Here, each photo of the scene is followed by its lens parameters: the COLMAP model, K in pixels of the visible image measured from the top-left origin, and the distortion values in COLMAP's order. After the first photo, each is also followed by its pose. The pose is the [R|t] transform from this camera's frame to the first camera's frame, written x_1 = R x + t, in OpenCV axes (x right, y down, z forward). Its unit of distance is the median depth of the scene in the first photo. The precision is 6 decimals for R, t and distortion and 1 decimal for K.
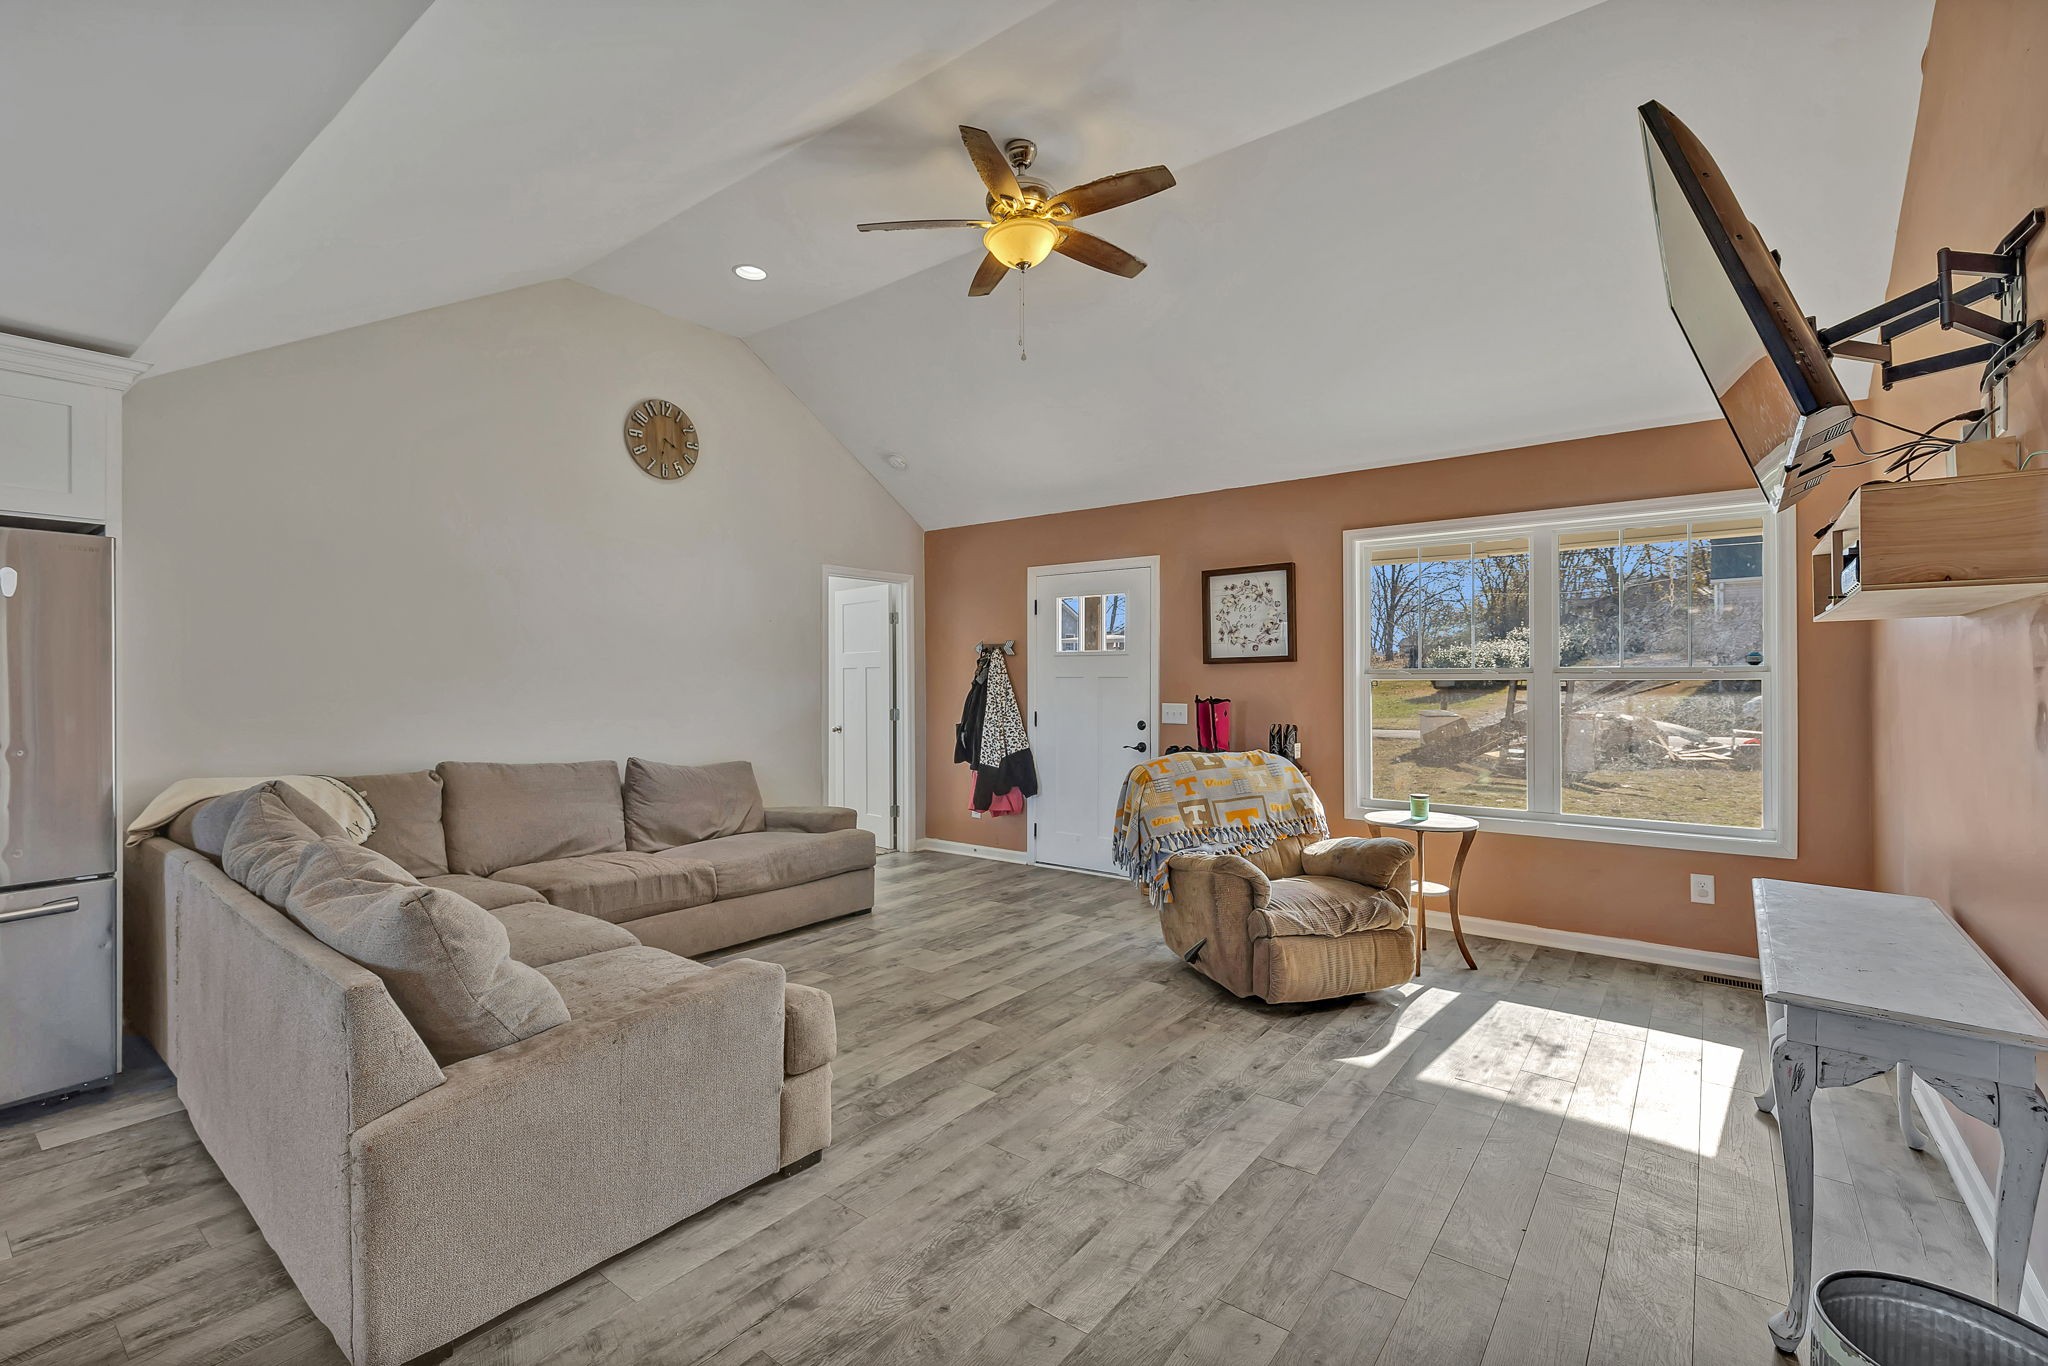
lens RADIAL K [[896.3, 0, 1017.1], [0, 896.3, 678.8], [0, 0, 1]] dist [0.000650, 0.000226]
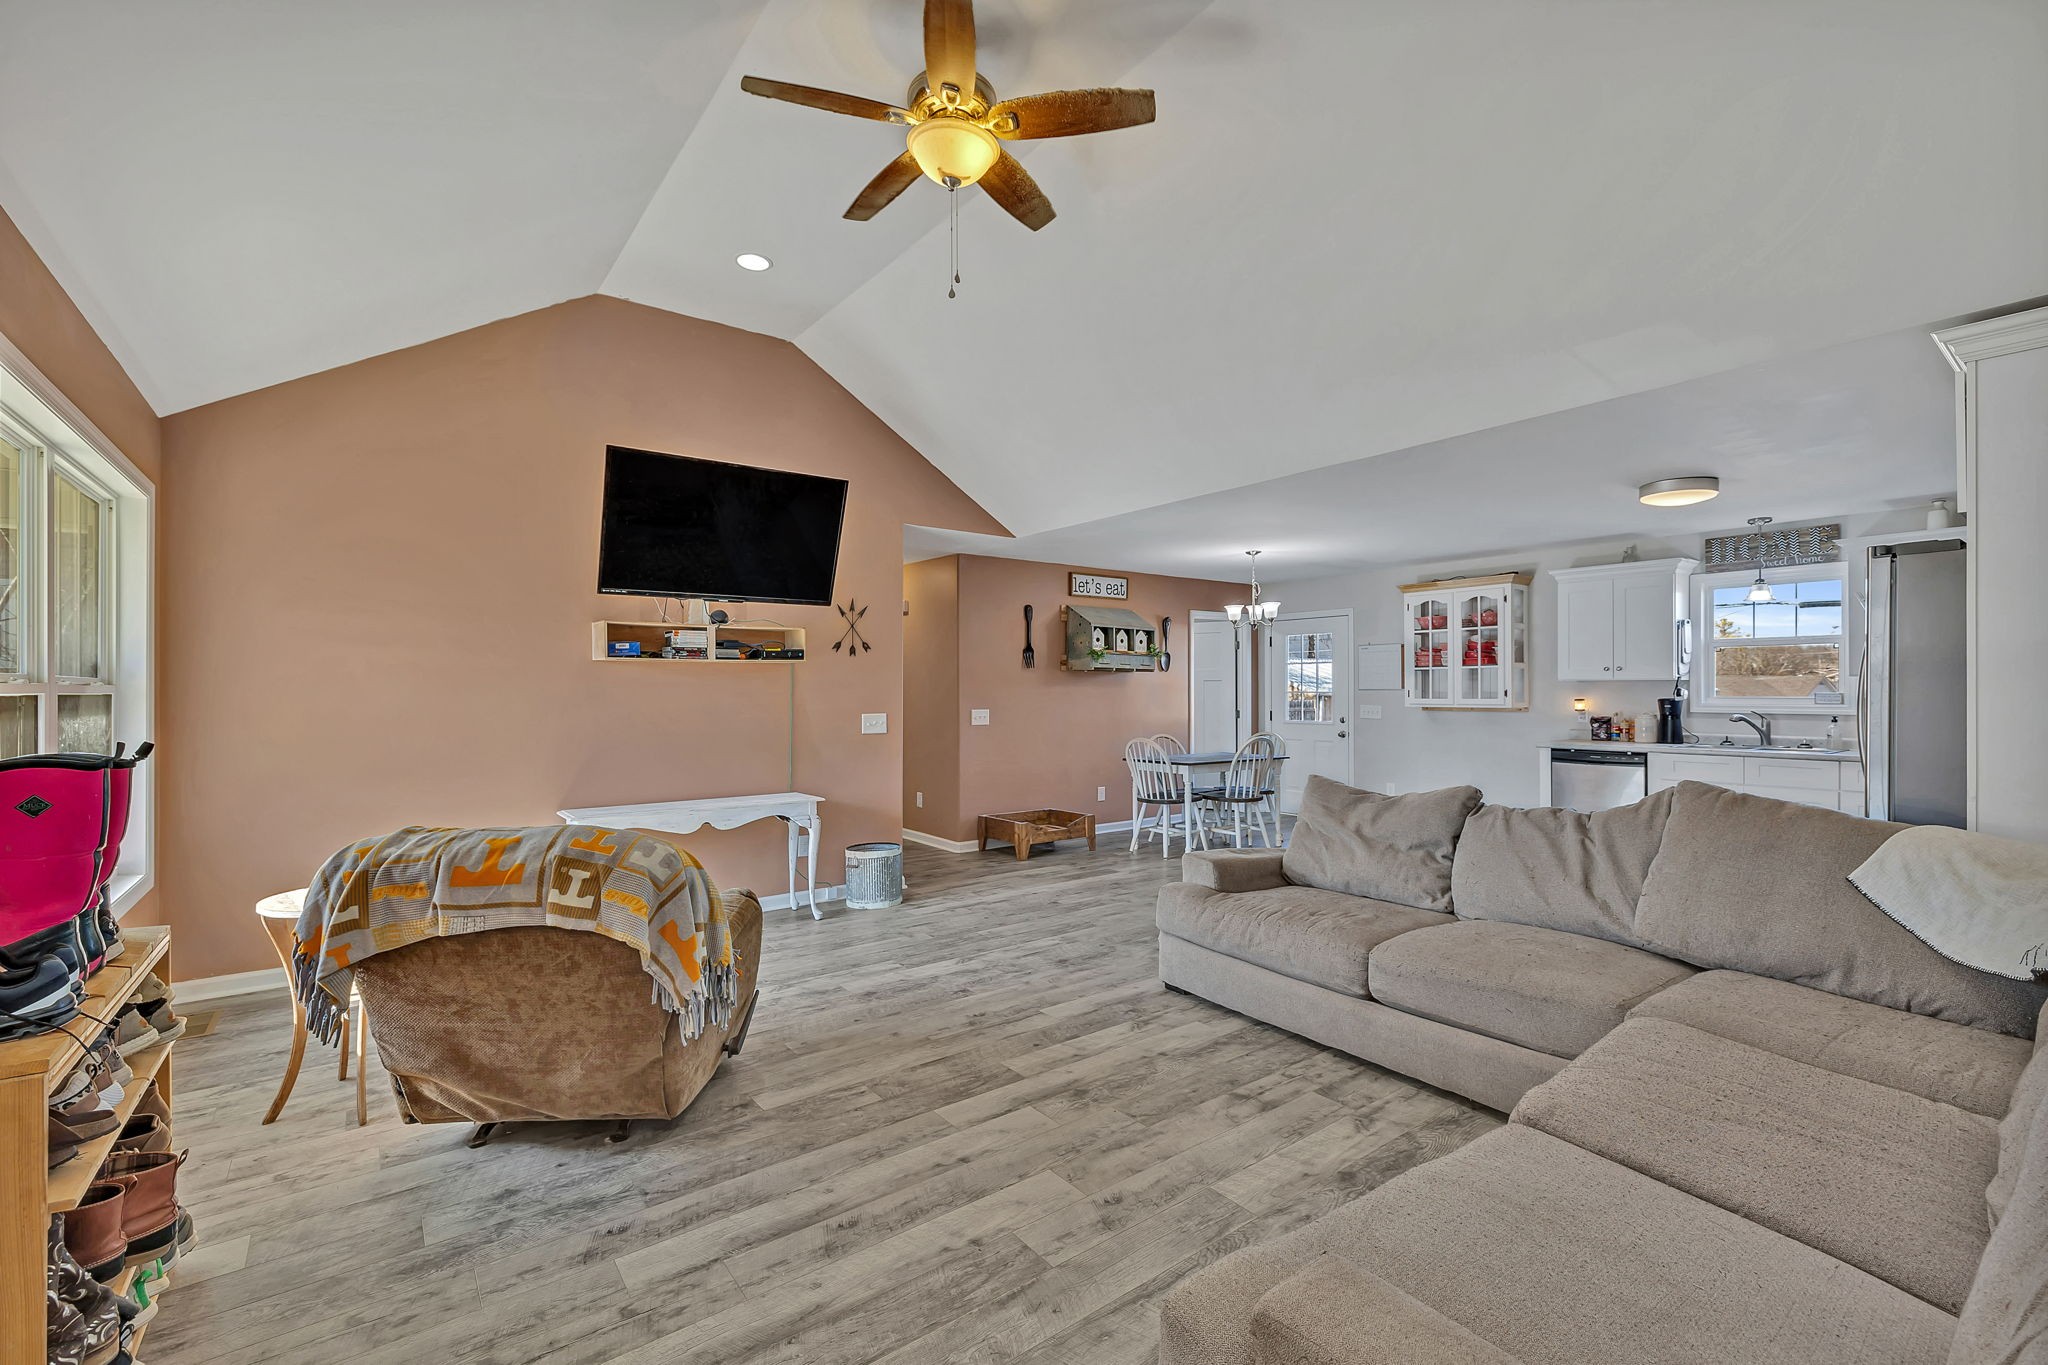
lens RADIAL K [[876.2, 0, 1028.1], [0, 876.2, 691.3], [0, 0, 1]] dist [0.000789, 0.000623]
pose [[-0.967048, 0.004960, 0.254545, -0.230843], [0.005029, 0.999987, -0.000381, 0.002827], [-0.254543, 0.000911, -0.967061, 1.553538]]
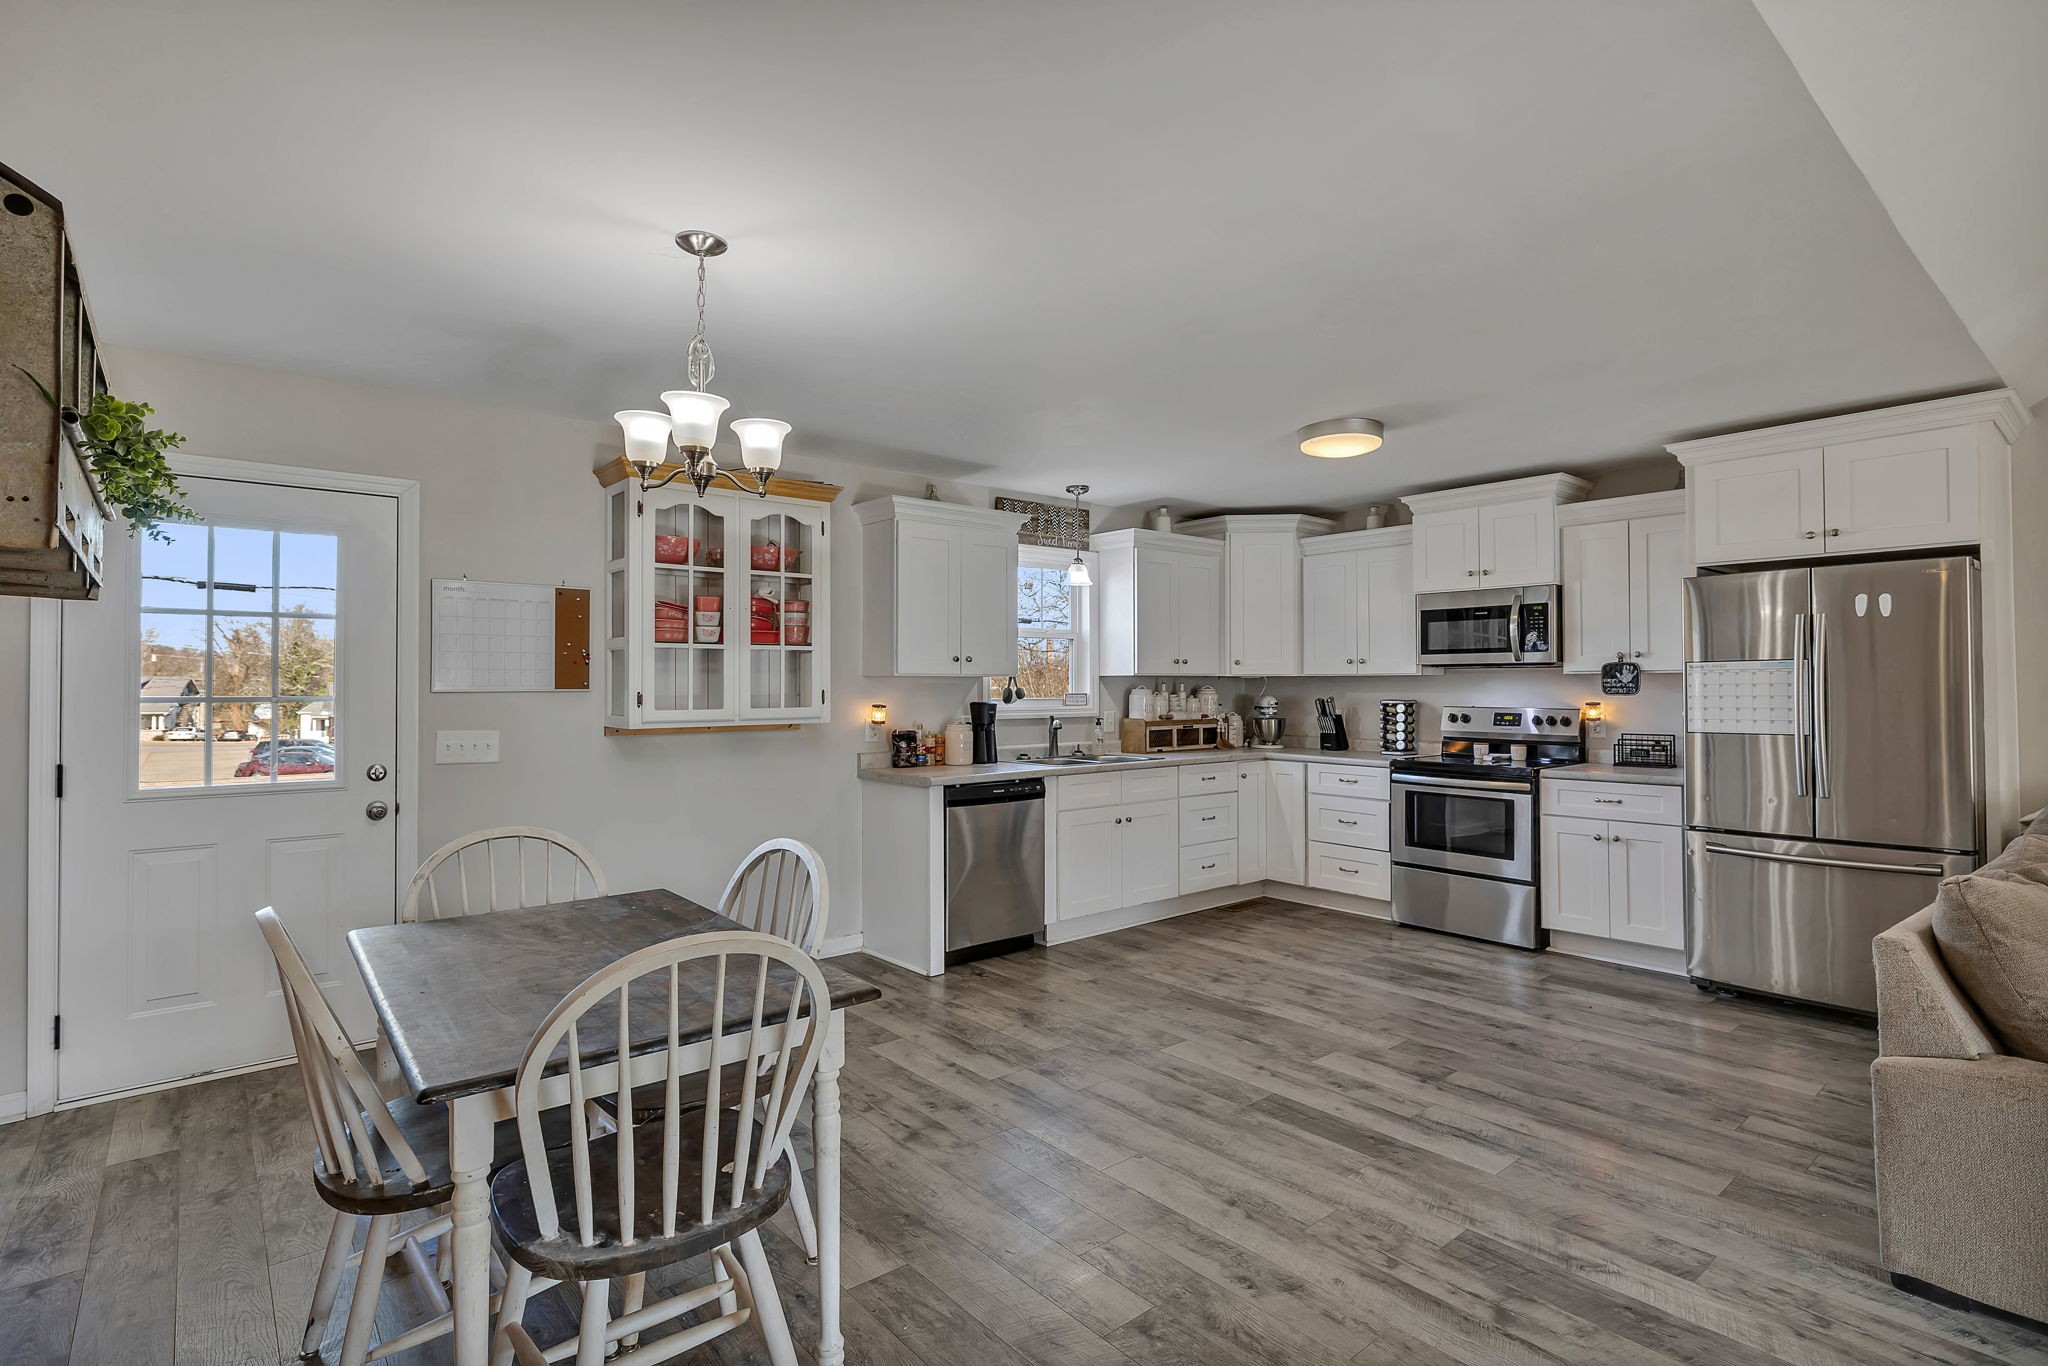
lens RADIAL K [[992.4, 0, 1022.1], [0, 992.4, 673.8], [0, 0, 1]] dist [-0.001208, -0.000150]
pose [[-0.209436, -0.010327, -0.977768, 0.331530], [0.005540, 0.999916, -0.011747, -0.000394], [0.977807, -0.007877, -0.209361, 0.062857]]
